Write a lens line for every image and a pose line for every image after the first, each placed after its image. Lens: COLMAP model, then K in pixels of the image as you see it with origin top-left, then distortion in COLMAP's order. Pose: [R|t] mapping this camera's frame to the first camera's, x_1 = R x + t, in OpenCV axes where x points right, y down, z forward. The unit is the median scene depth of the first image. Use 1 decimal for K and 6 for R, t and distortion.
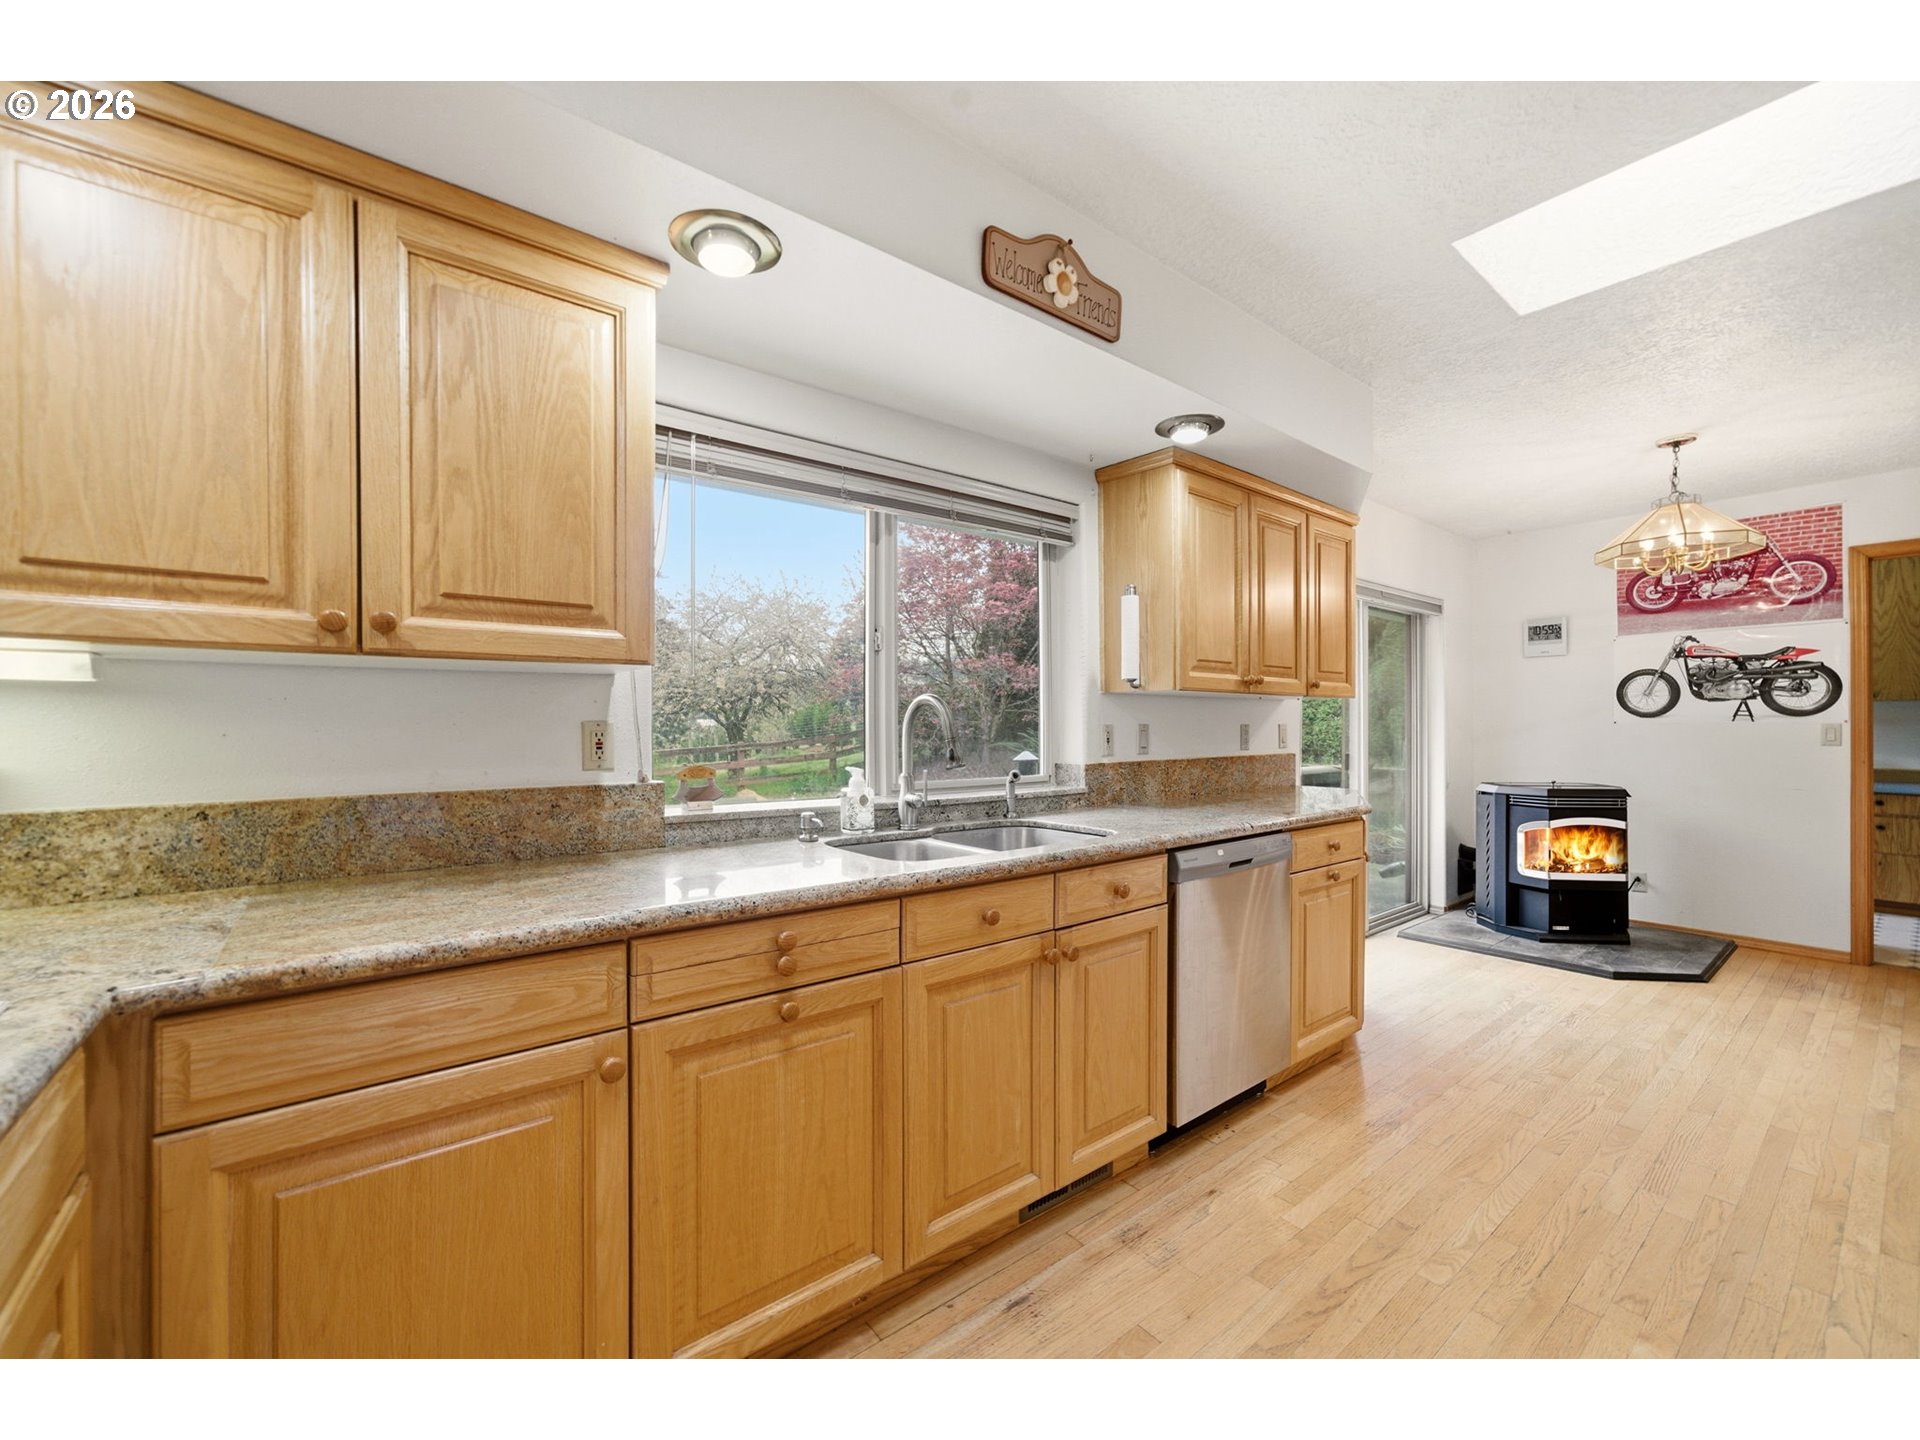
lens RADIAL K [[785.5, 0, 946.8], [0, 785.5, 713.7], [0, 0, 1]] dist [0.001708, 0.000782]
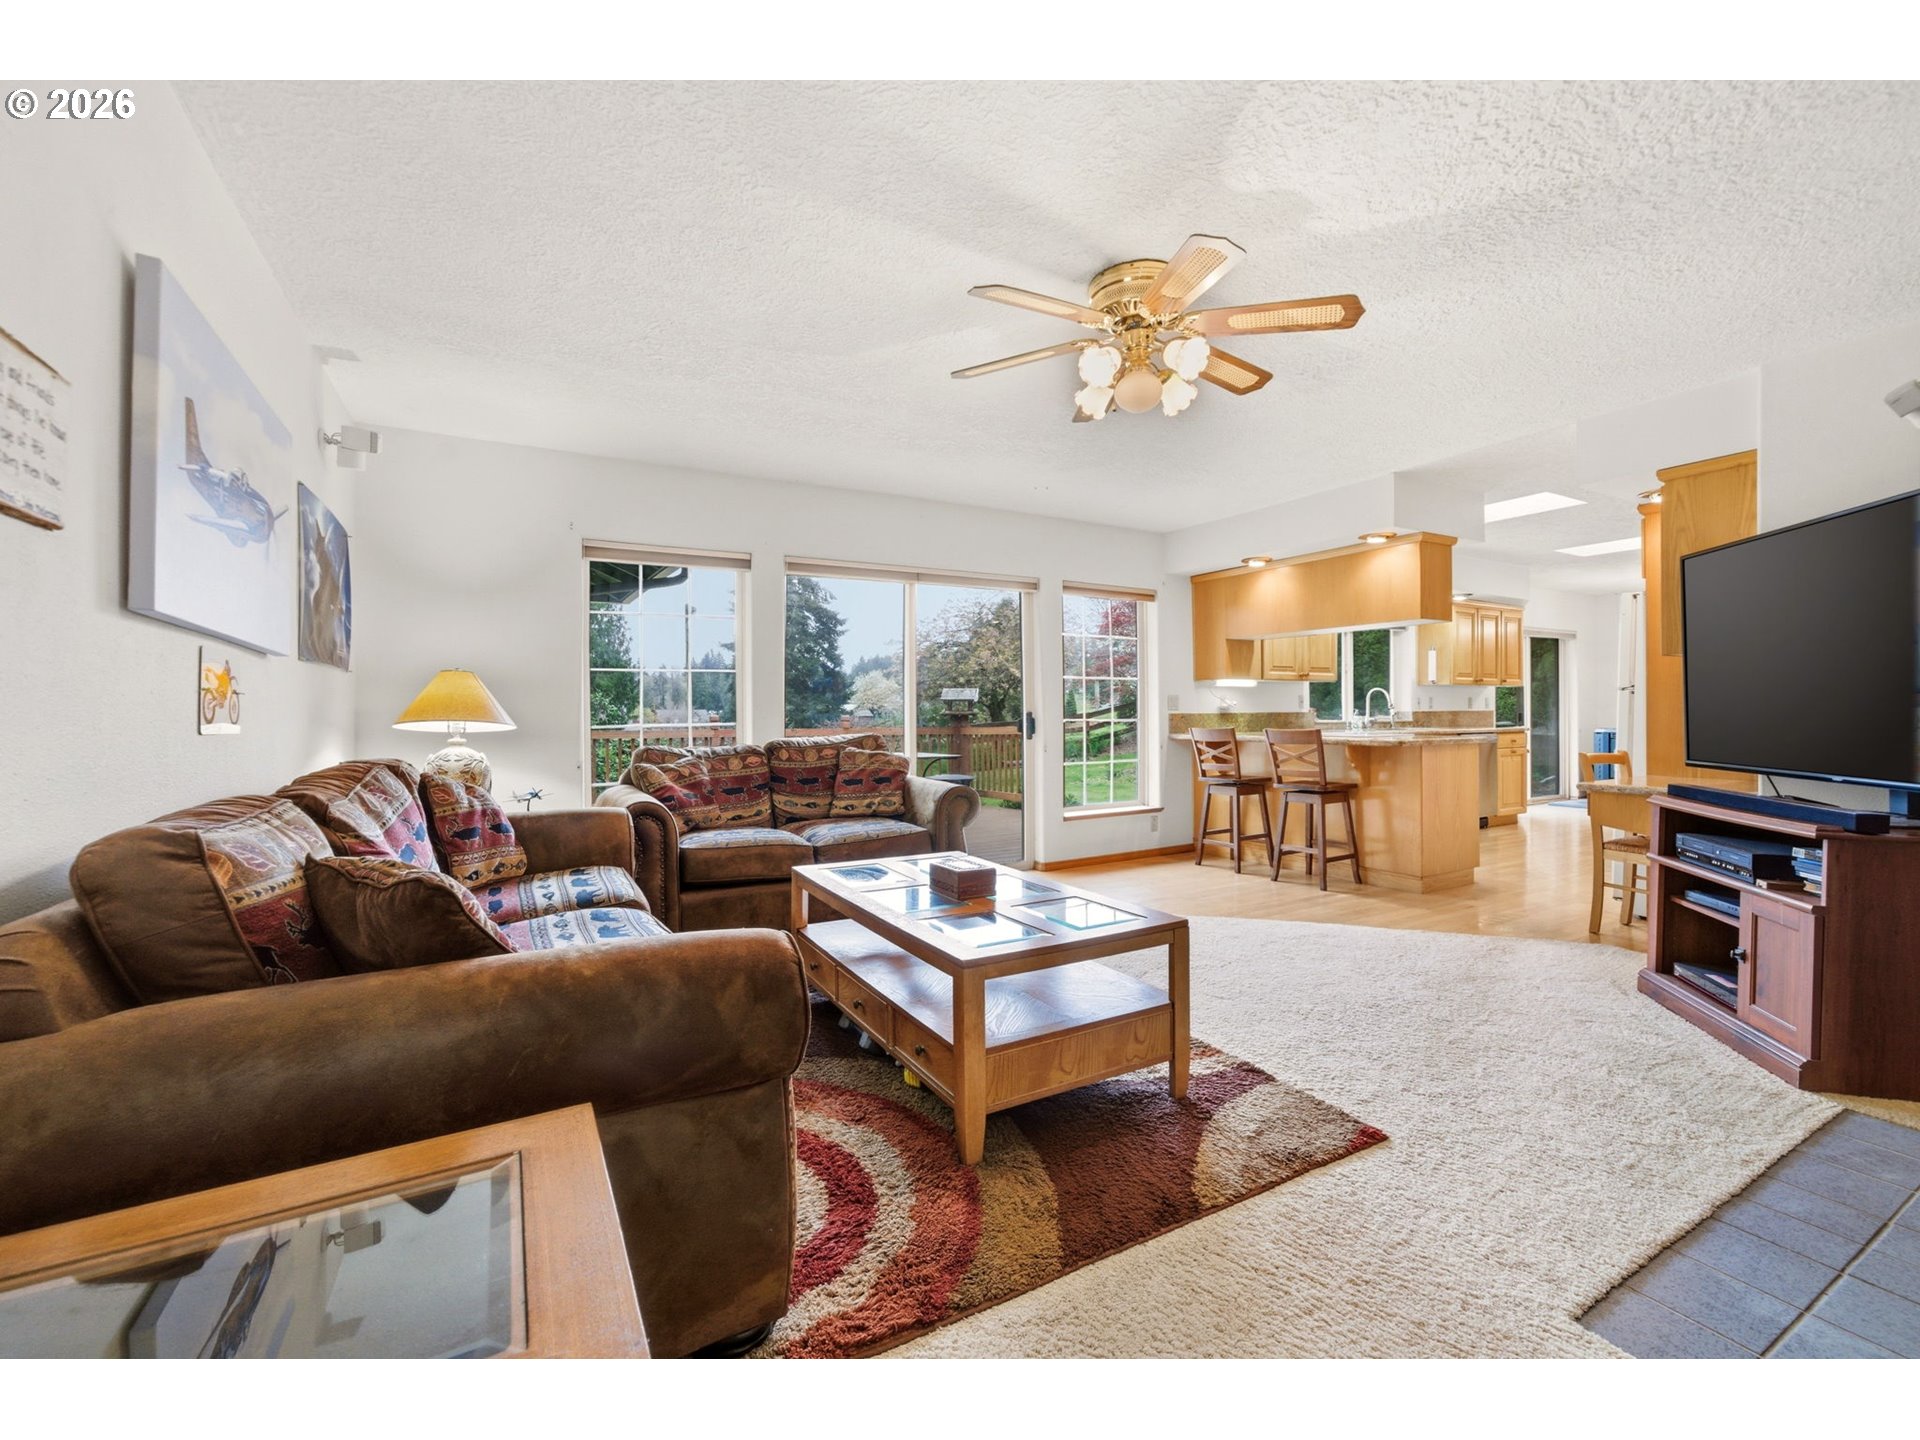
lens RADIAL K [[785.5, 0, 972.7], [0, 785.5, 723.2], [0, 0, 1]] dist [0.001708, 0.000782]
pose [[0.989819, -0.006402, -0.142185, -0.742049], [0.010034, 0.999641, 0.024842, 0.016952], [0.141975, -0.026016, 0.989528, -1.497817]]
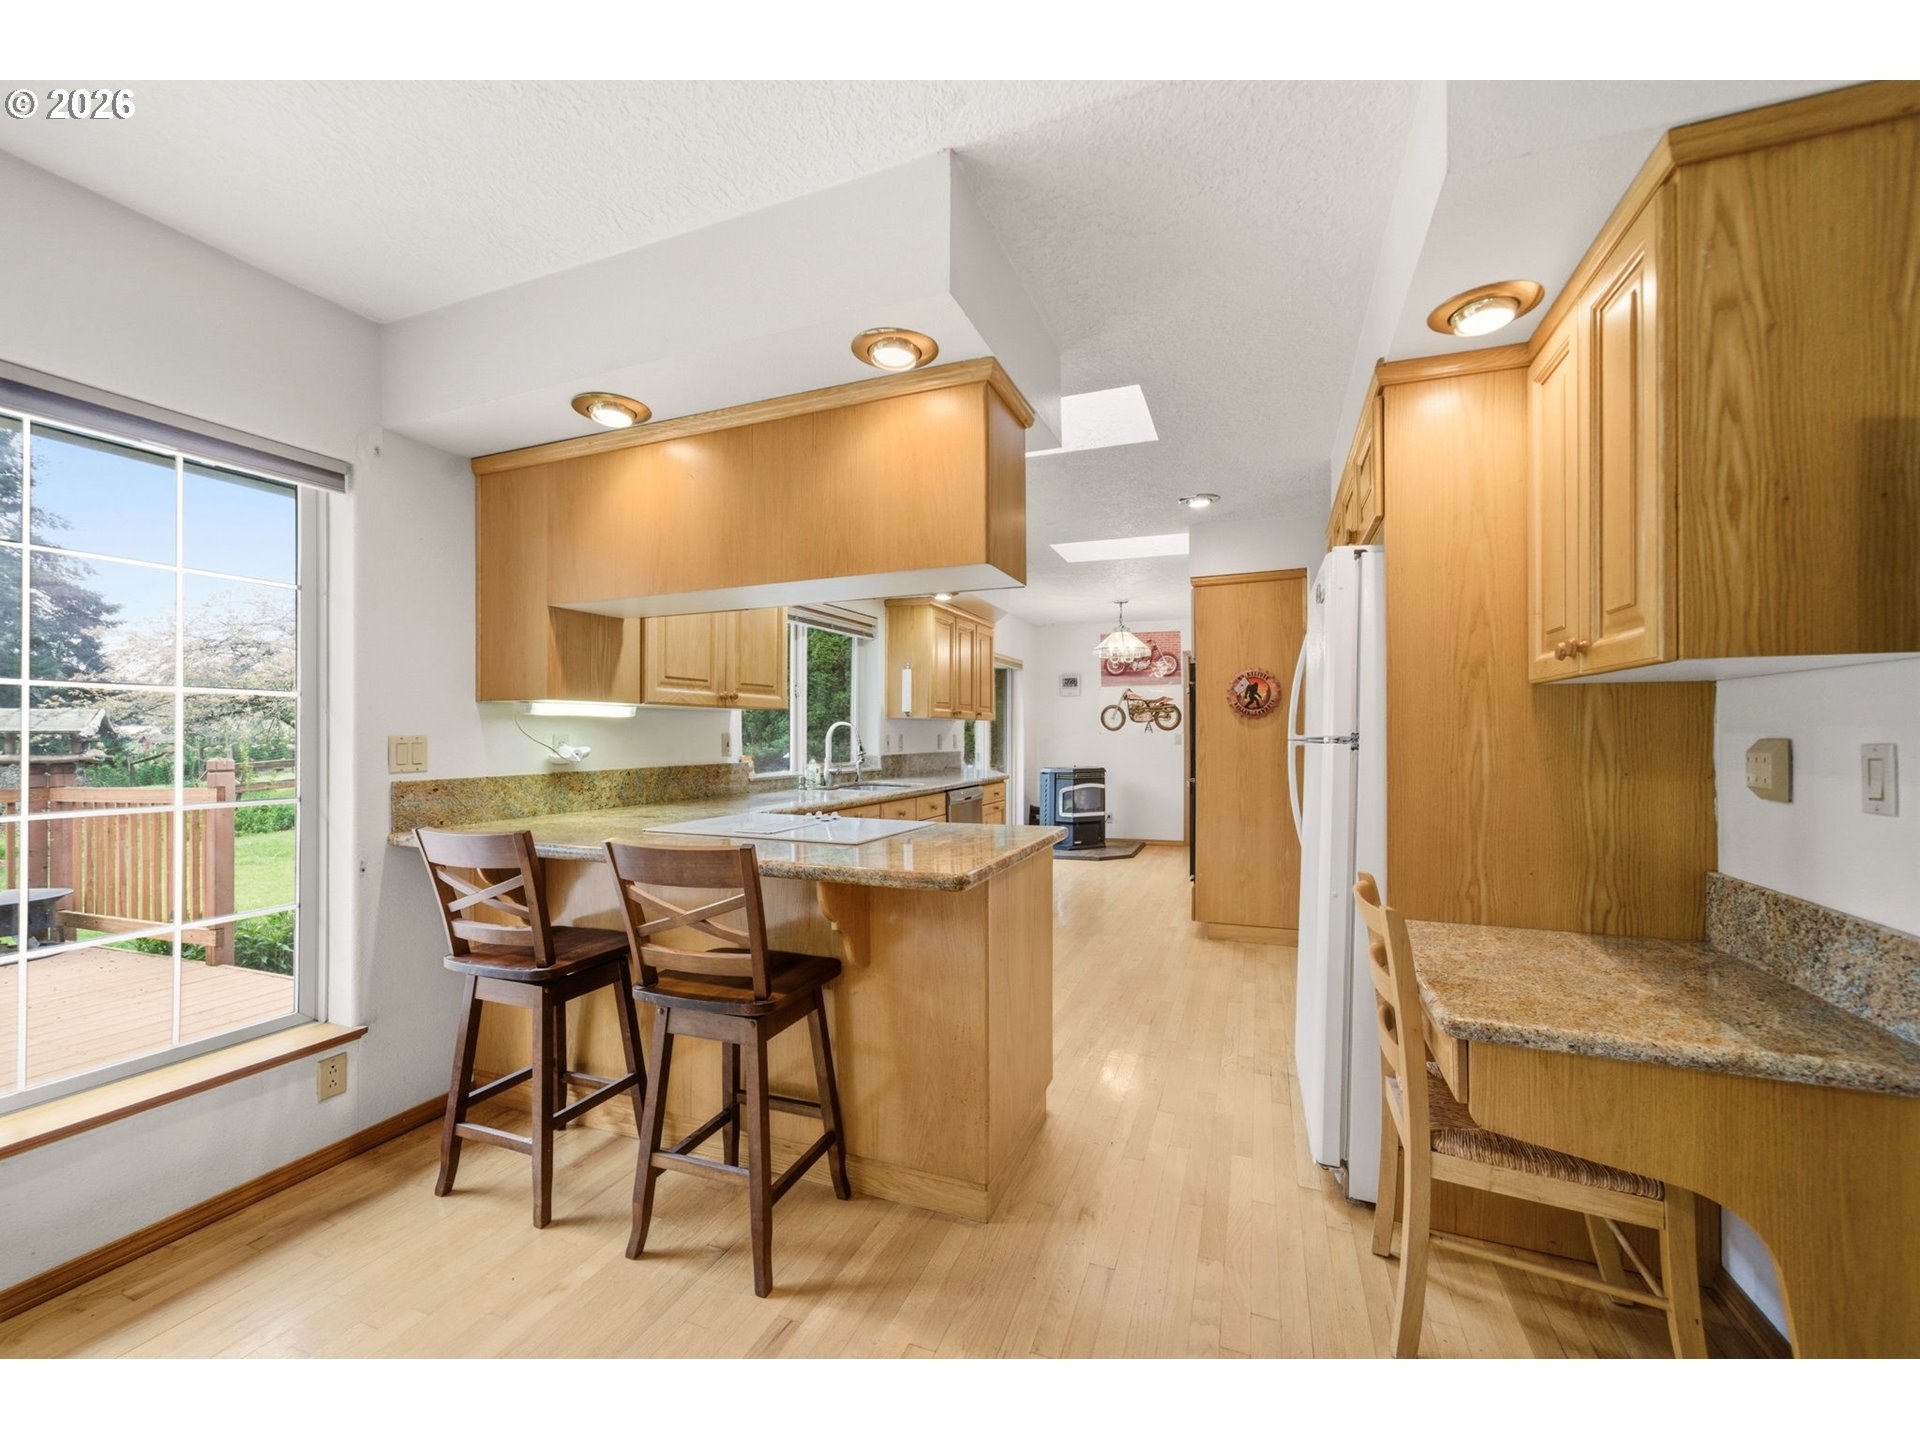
lens RADIAL K [[785.5, 0, 965.1], [0, 785.5, 733.9], [0, 0, 1]] dist [0.001708, 0.000782]
pose [[0.863204, -0.003075, 0.504846, -0.482379], [-0.001450, 0.999962, 0.008571, -0.004271], [-0.504853, -0.008131, 0.863167, -0.586086]]
